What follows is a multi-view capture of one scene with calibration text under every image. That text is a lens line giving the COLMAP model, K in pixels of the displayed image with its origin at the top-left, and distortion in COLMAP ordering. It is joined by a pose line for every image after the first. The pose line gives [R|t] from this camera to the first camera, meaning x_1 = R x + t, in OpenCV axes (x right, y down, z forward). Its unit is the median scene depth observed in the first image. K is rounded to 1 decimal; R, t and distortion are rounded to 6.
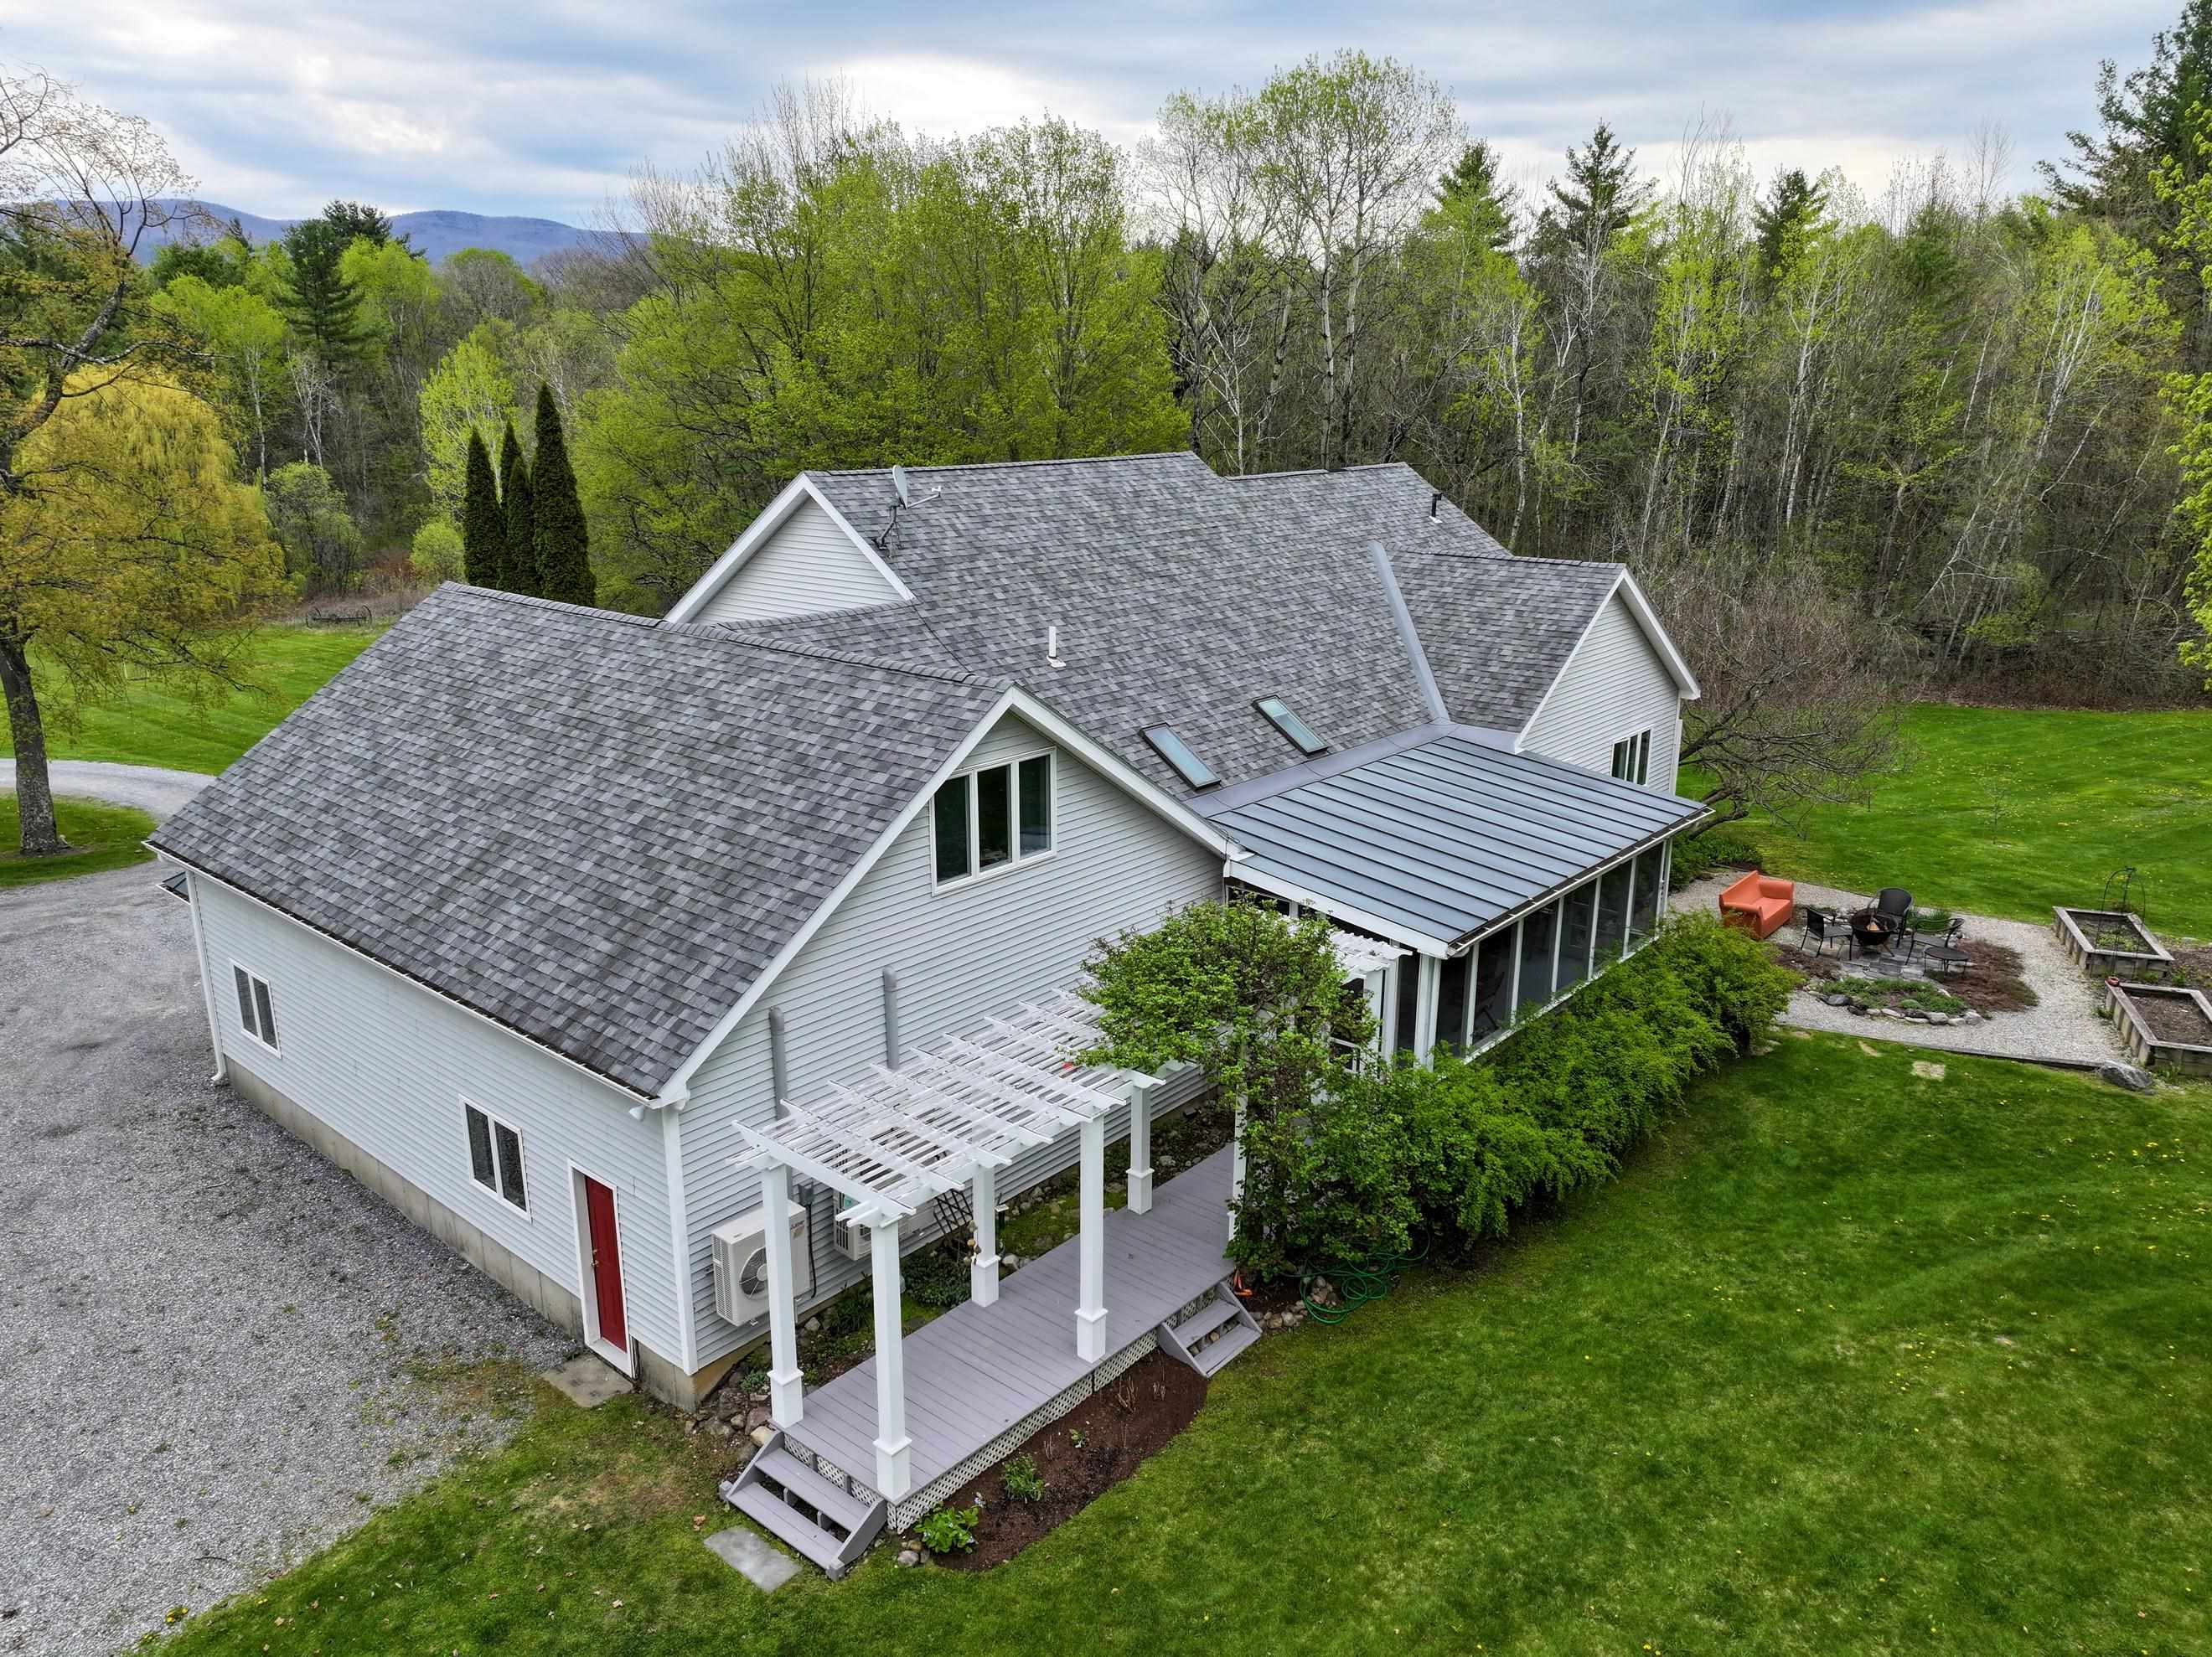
lens RADIAL K [[1553.0, 0, 1106.0], [0, 1553.0, 828.5], [0, 0, 1]] dist [0.001568, 0.009390]
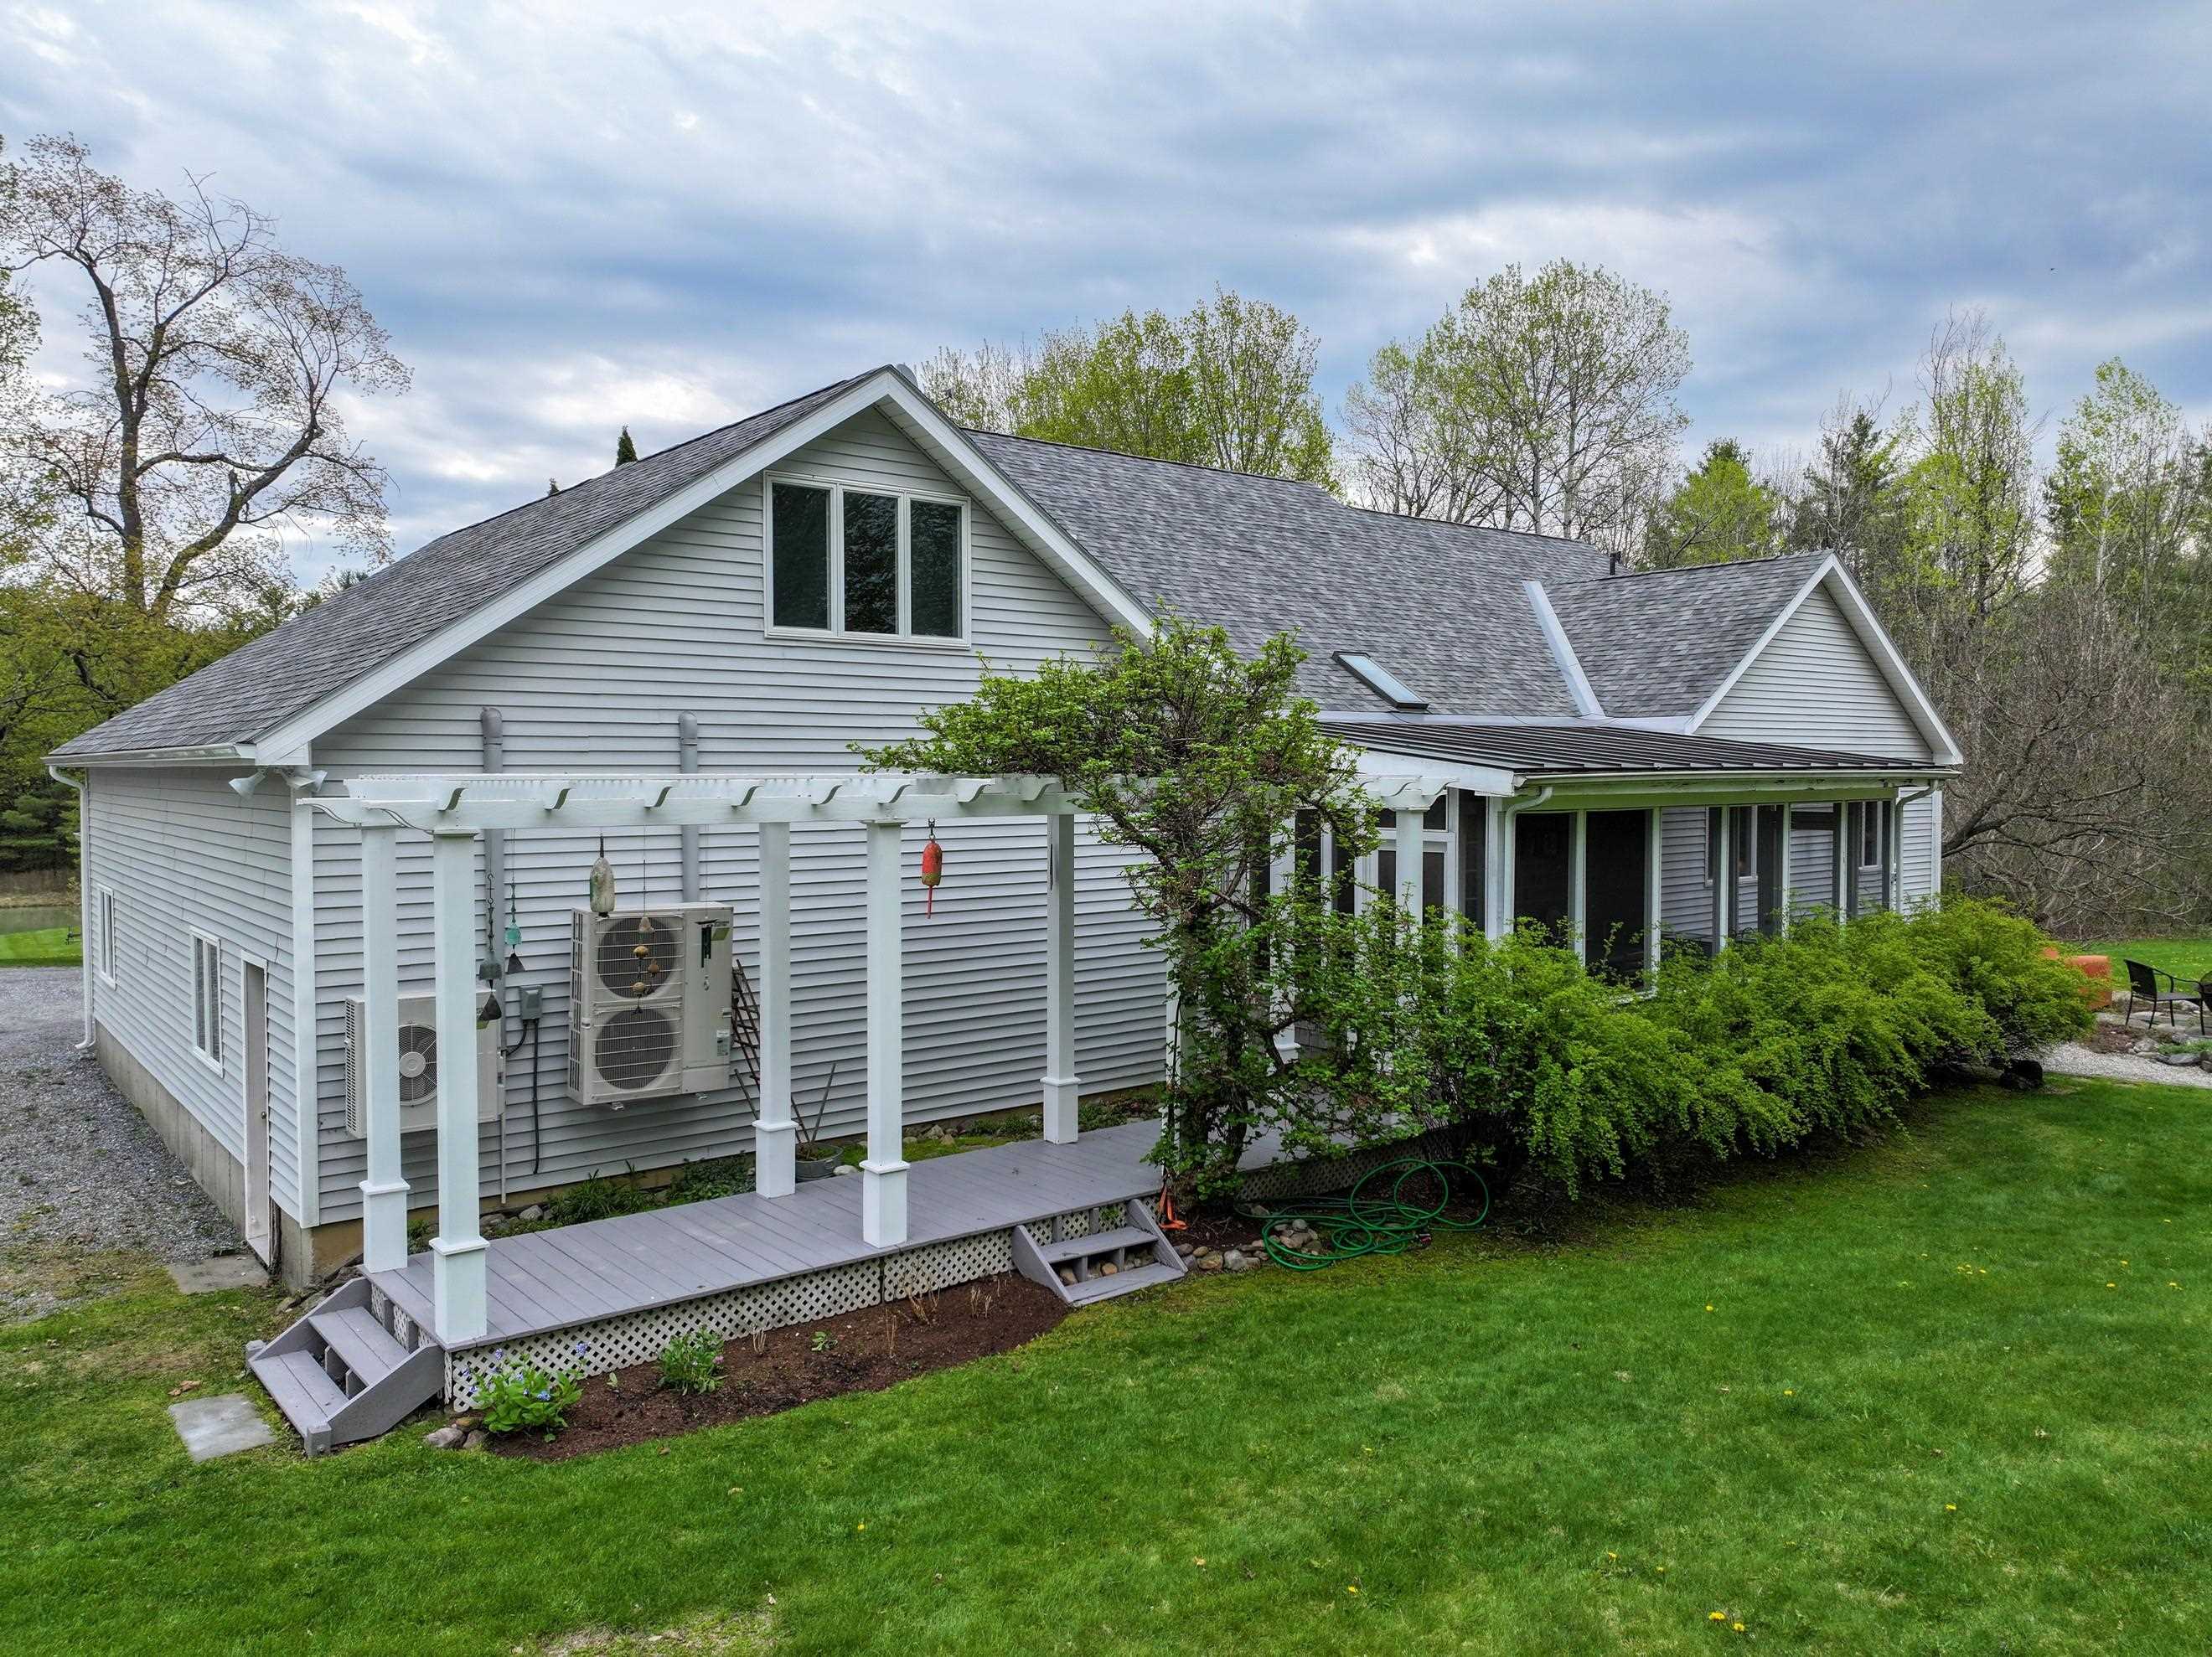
lens RADIAL K [[1553.0, 0, 1106.0], [0, 1553.0, 828.5], [0, 0, 1]] dist [0.001568, 0.009390]
pose [[0.984019, 0.002700, -0.178043, 0.171345], [-0.045515, 0.970483, -0.236835, 0.284614], [0.172148, 0.241153, 0.955097, 0.322298]]
